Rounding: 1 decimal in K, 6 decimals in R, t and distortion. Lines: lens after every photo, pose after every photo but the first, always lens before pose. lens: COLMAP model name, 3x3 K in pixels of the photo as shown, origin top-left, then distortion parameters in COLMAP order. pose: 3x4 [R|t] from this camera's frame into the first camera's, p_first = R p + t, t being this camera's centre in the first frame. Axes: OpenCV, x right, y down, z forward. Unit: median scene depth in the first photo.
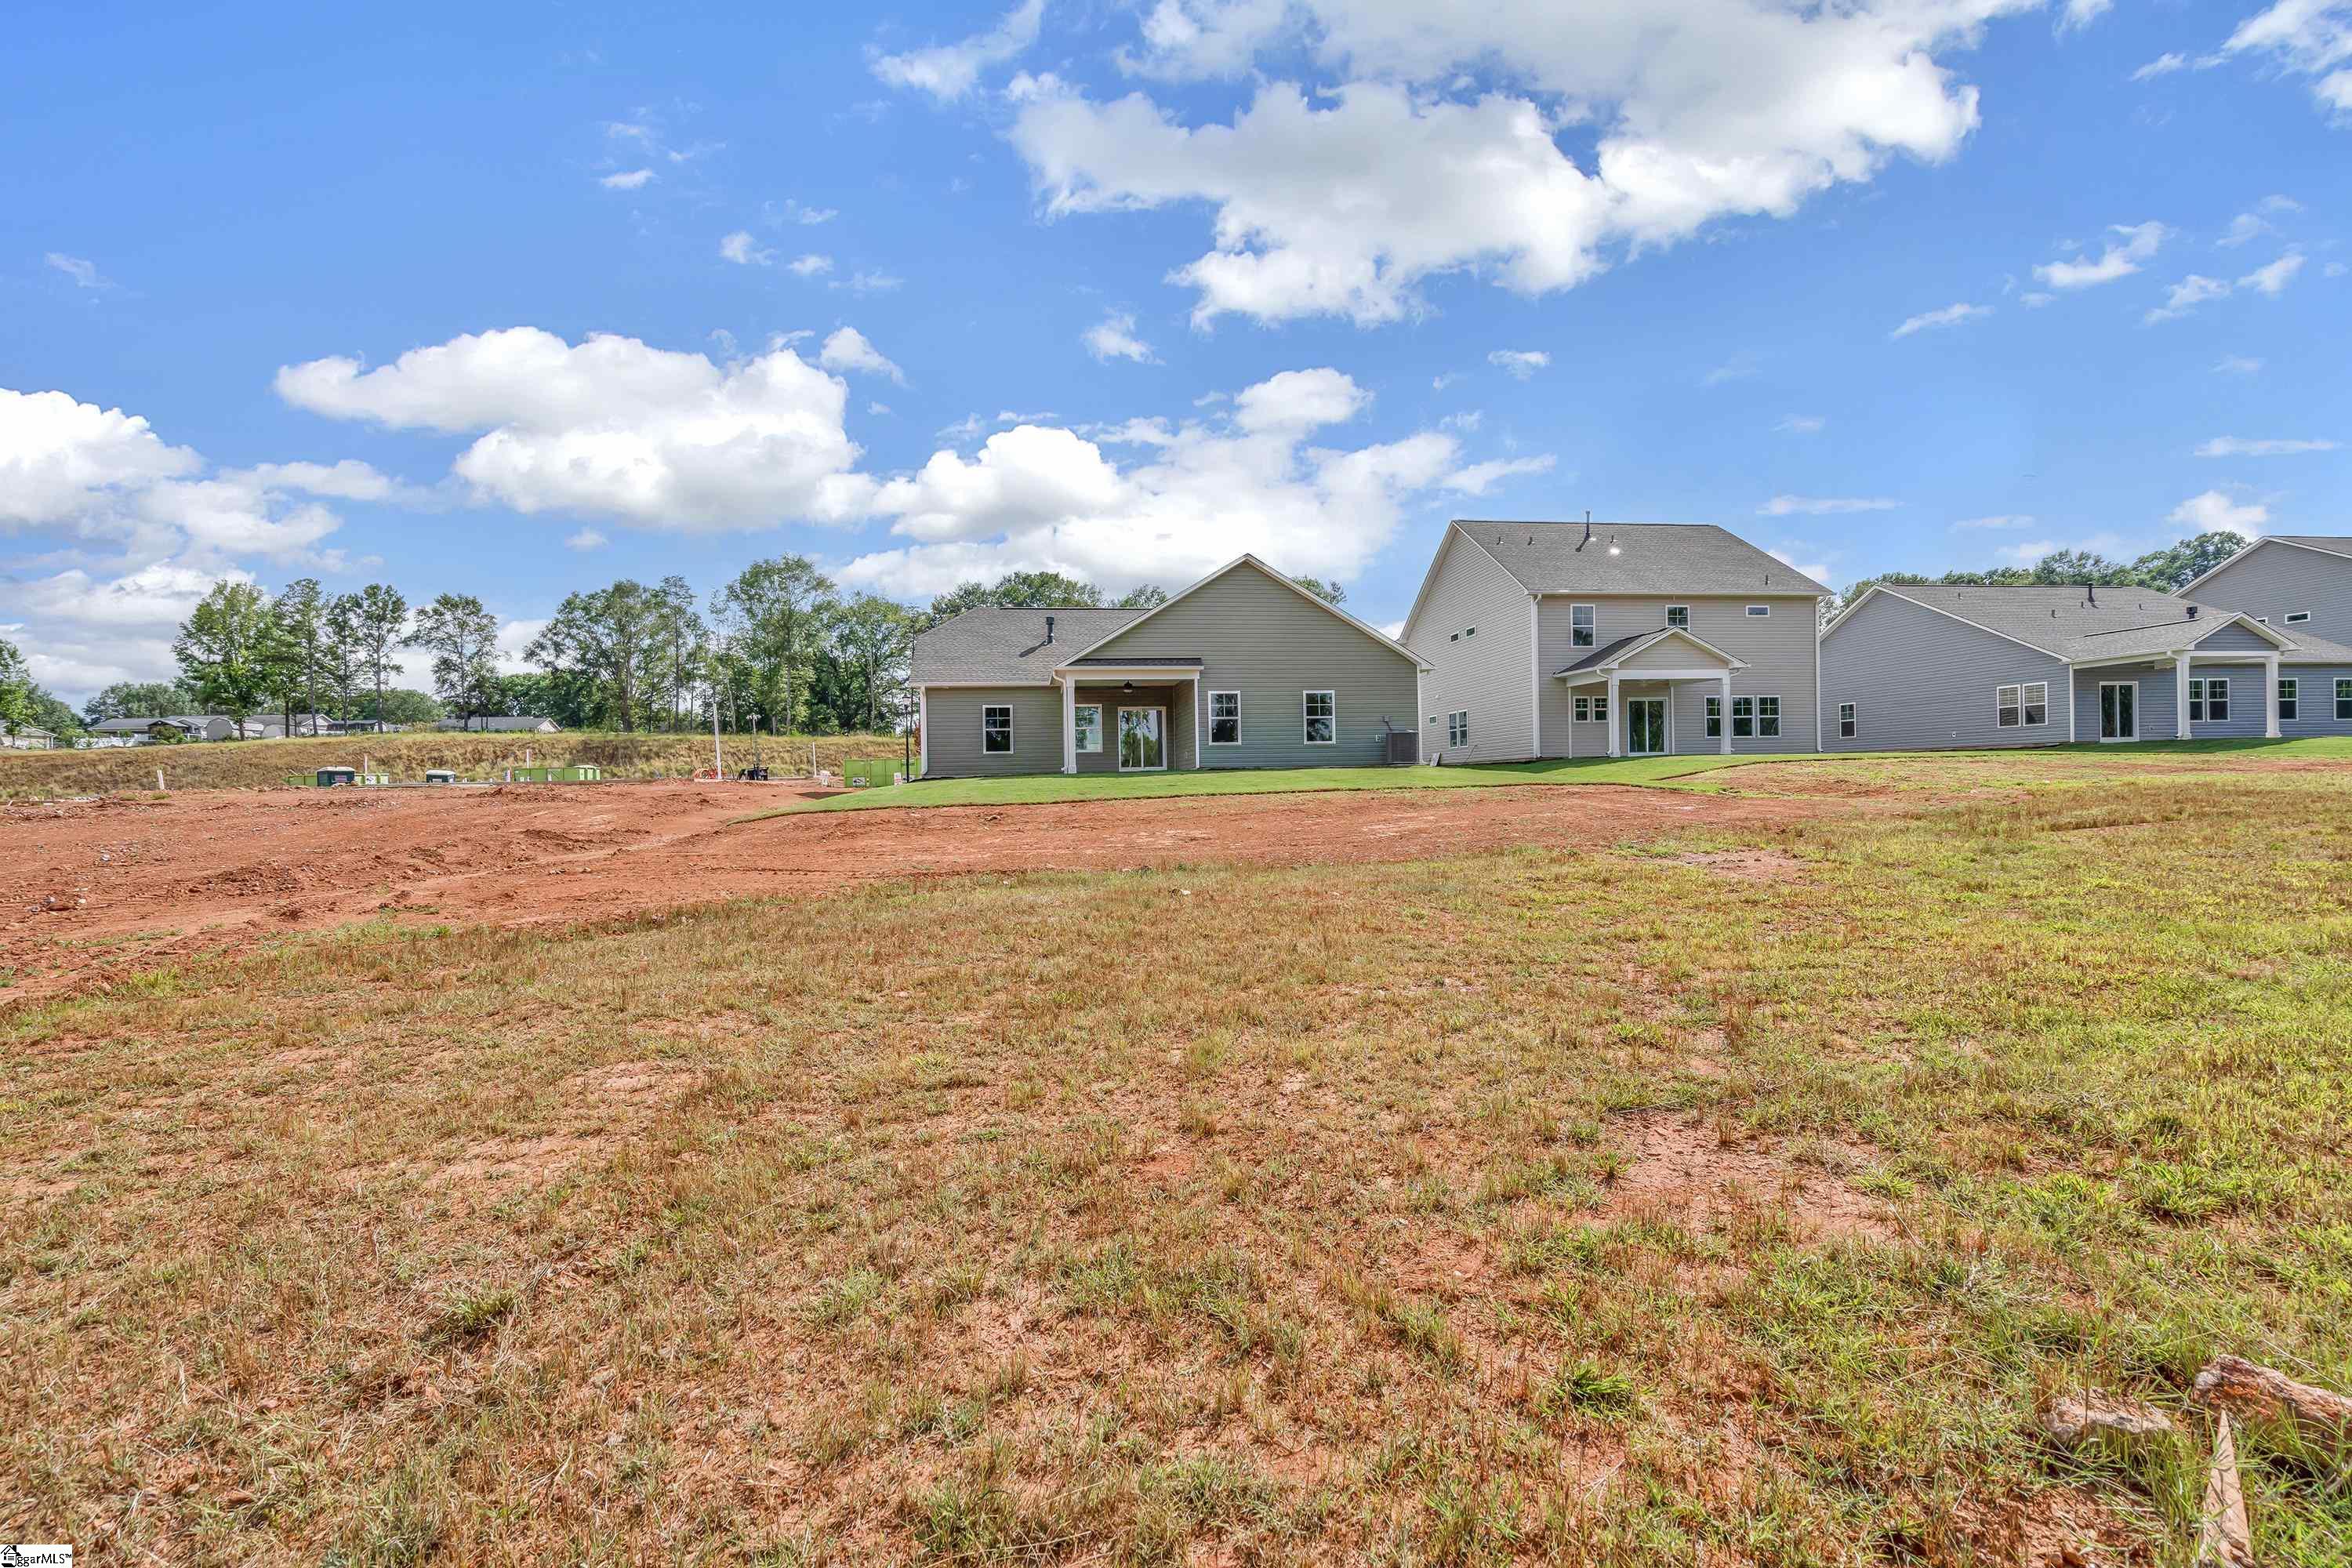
lens RADIAL K [[1080.6, 0, 1175.7], [0, 1080.6, 780.2], [0, 0, 1]] dist [0.001115, 0.000201]
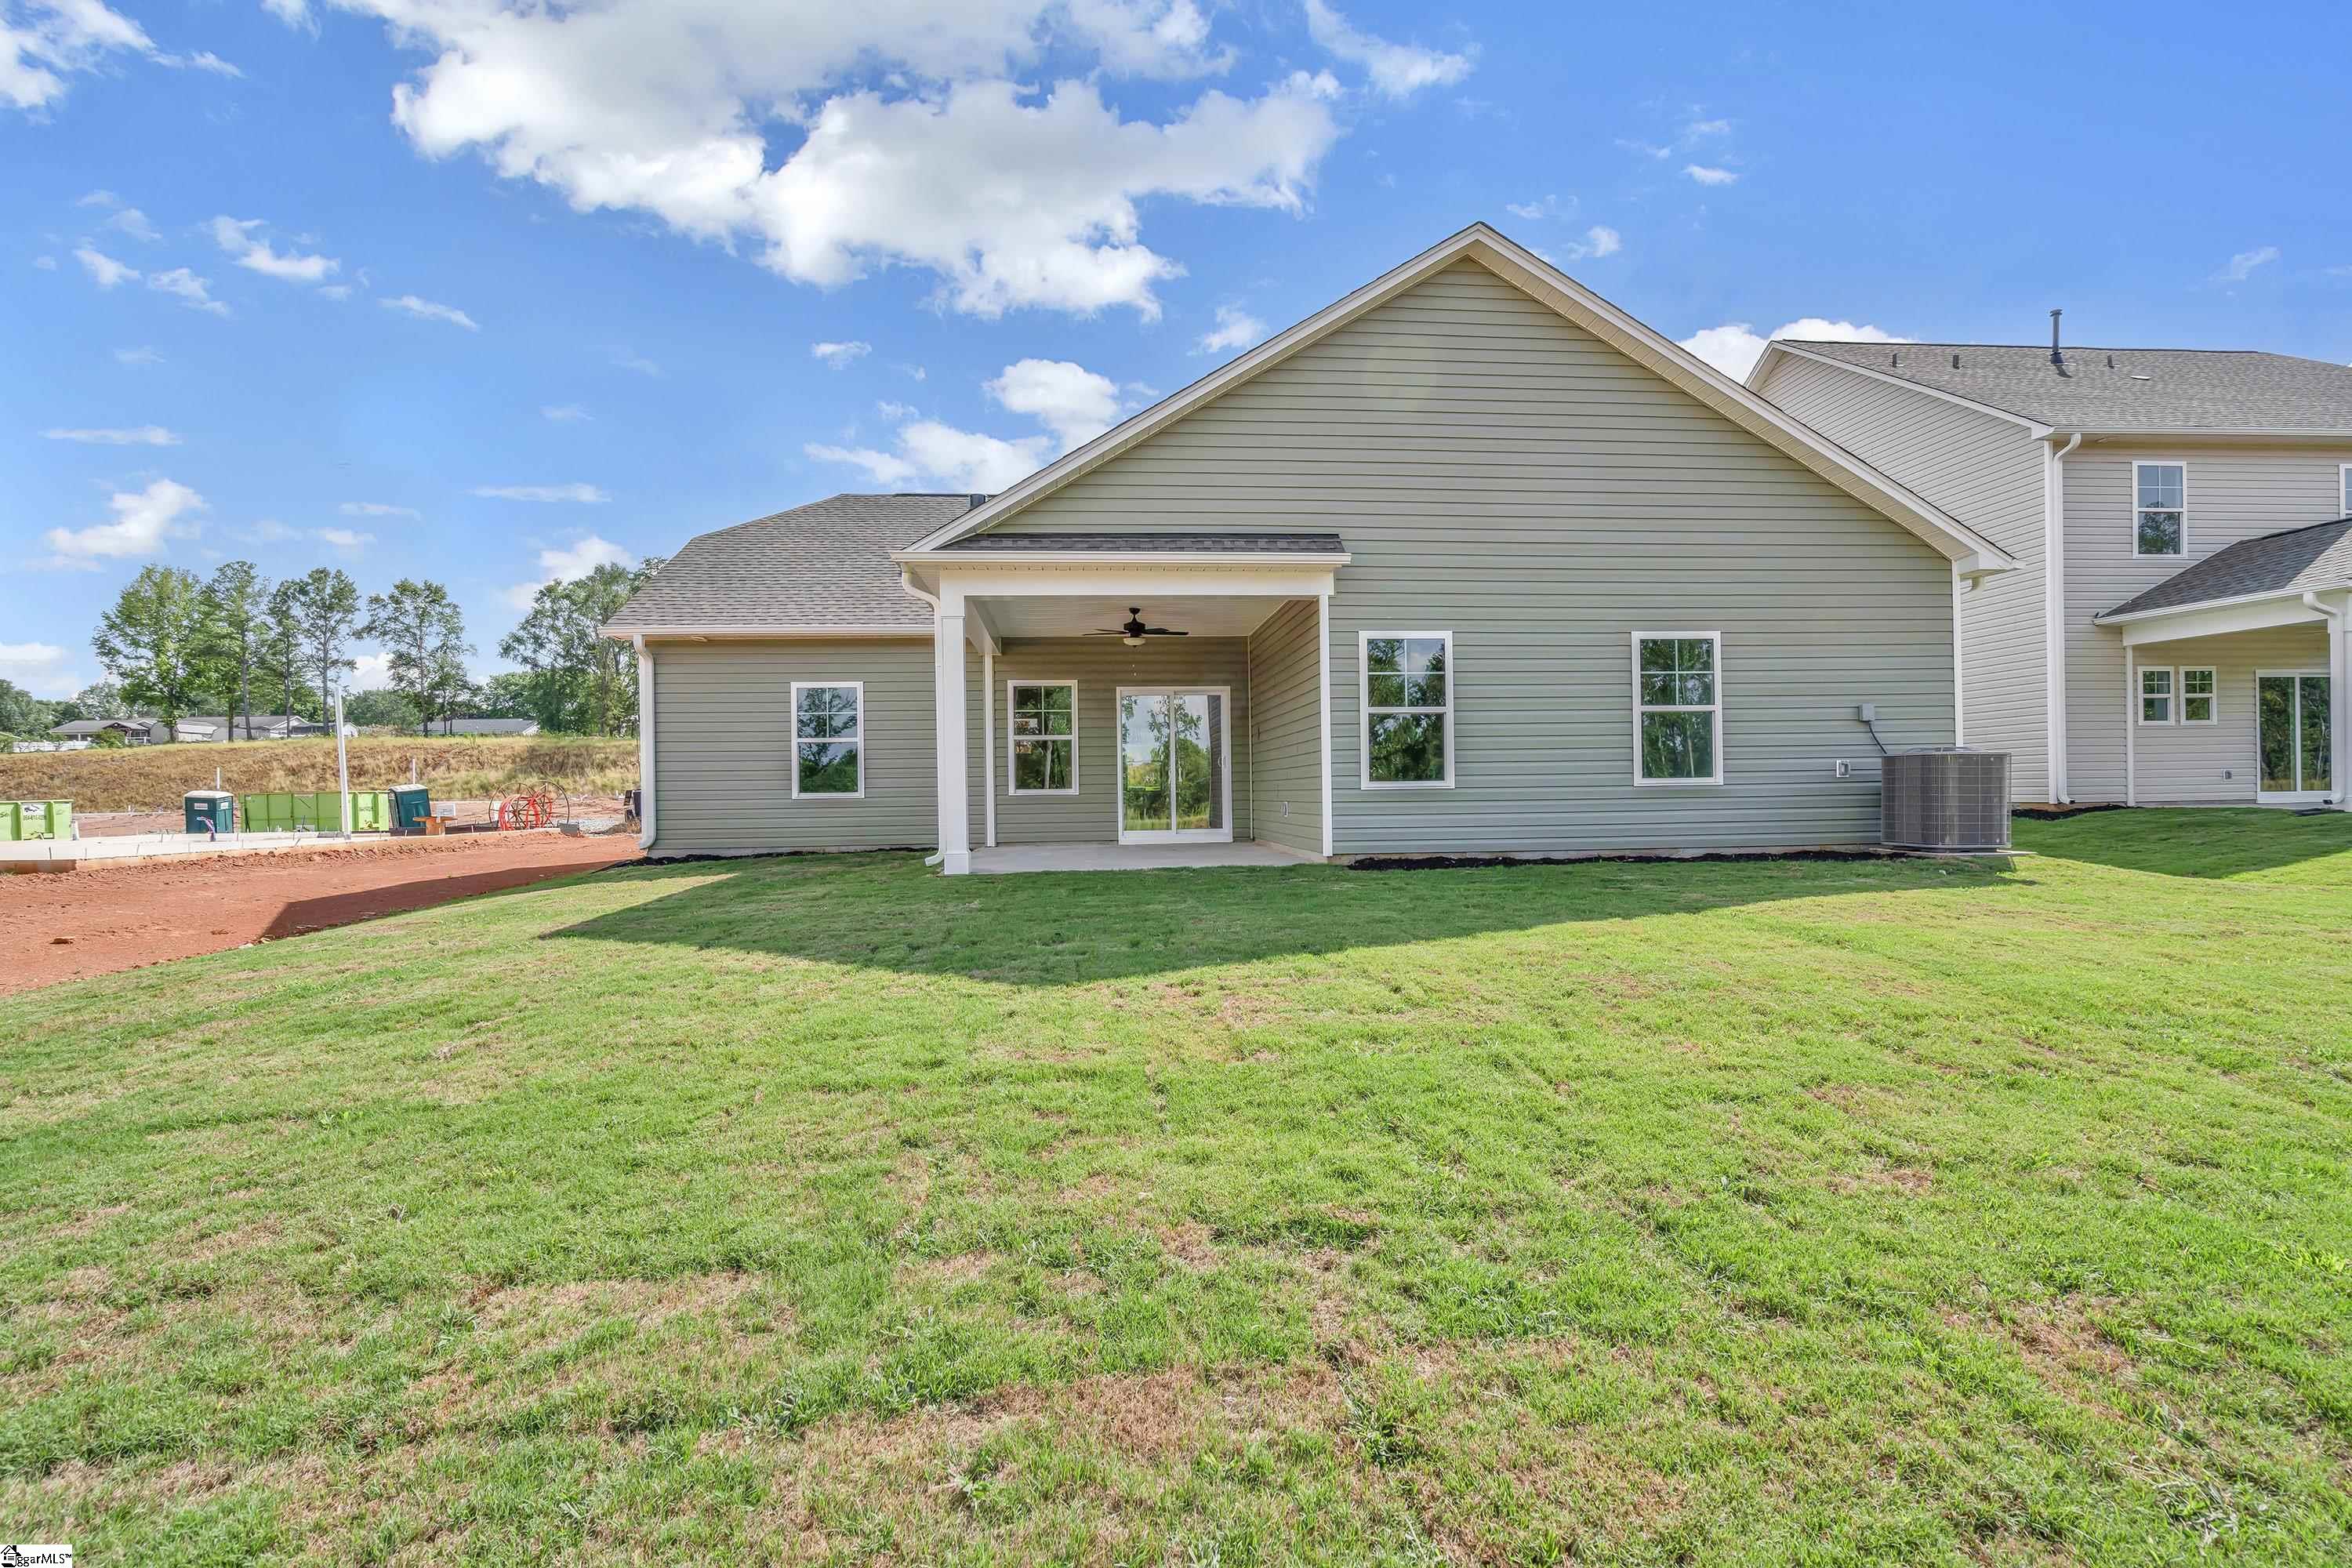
lens RADIAL K [[1080.6, 0, 1180.0], [0, 1080.6, 781.7], [0, 0, 1]] dist [0.001115, 0.000201]
pose [[0.999019, 0.002770, -0.044196, -0.002537], [-0.002846, 0.999995, -0.001636, -0.007874], [0.044191, 0.001760, 0.999022, 0.150848]]
